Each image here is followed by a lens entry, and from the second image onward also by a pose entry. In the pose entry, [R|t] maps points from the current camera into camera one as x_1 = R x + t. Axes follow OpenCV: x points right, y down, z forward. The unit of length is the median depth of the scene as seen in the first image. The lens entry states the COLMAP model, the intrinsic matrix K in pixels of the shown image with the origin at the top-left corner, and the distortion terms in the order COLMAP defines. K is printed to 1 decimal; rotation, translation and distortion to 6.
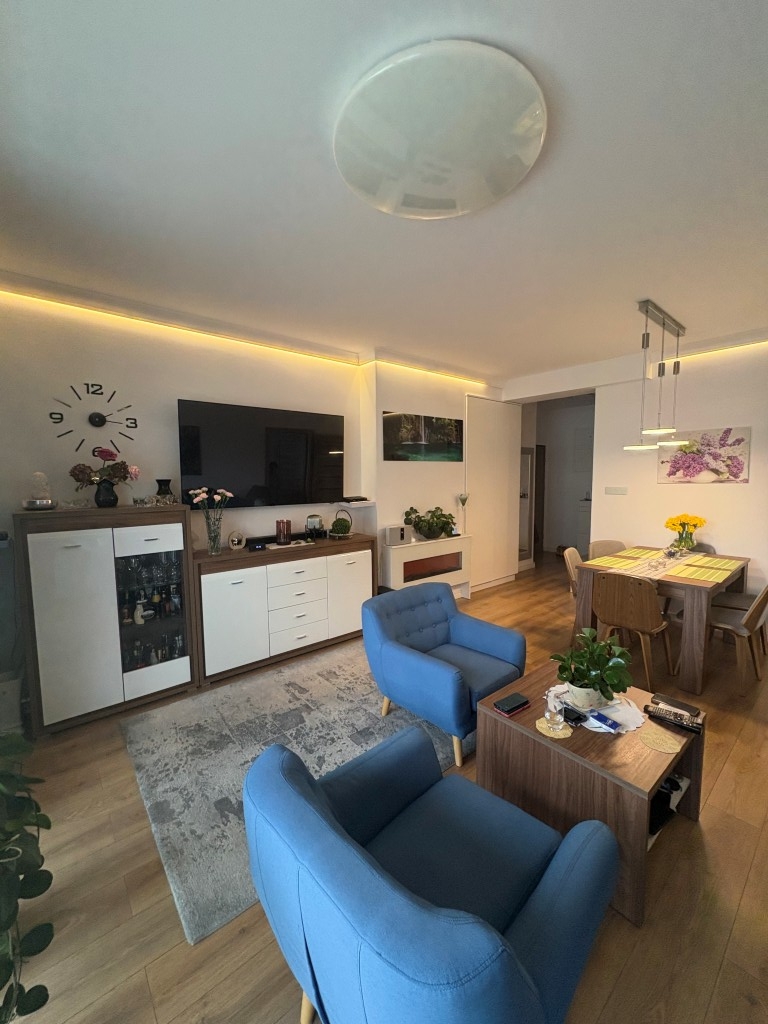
lens RADIAL K [[409.3, 0, 383.3], [0, 409.3, 511.4], [0, 0, 1]] dist [0.000949, 0.000095]
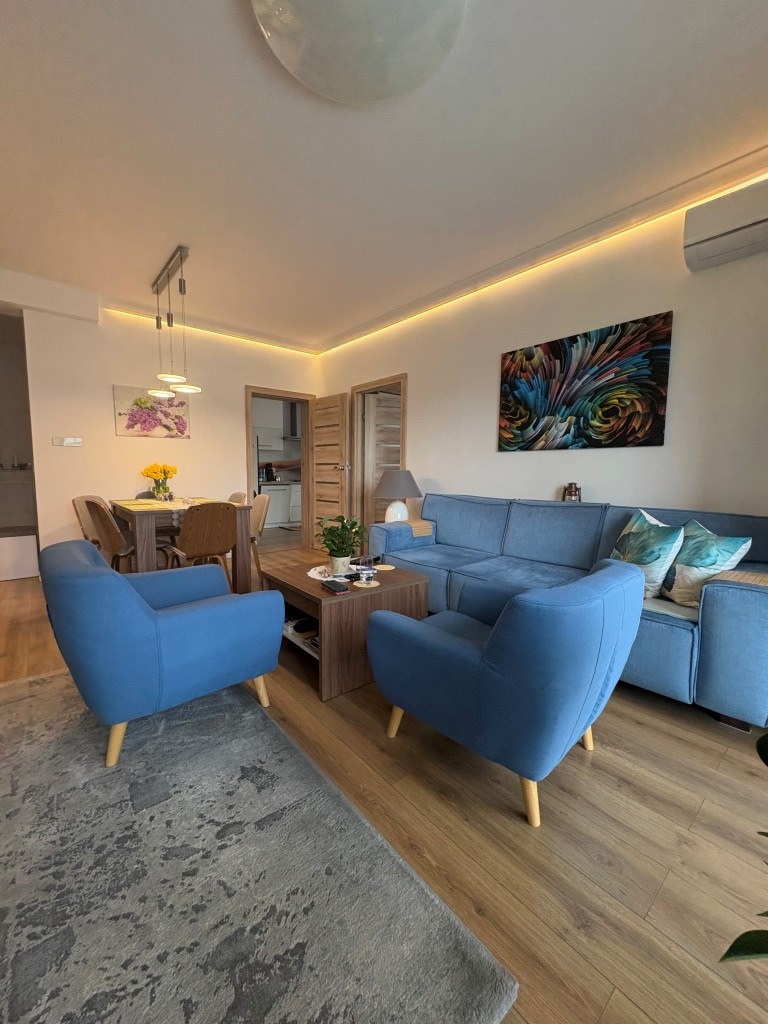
lens RADIAL K [[409.3, 0, 383.6], [0, 409.3, 513.2], [0, 0, 1]] dist [0.000949, 0.000095]
pose [[-0.003235, -0.087355, 0.996172, -0.368833], [0.077270, 0.993177, 0.087343, 0.089938], [-0.997005, 0.077256, 0.003537, 0.409149]]
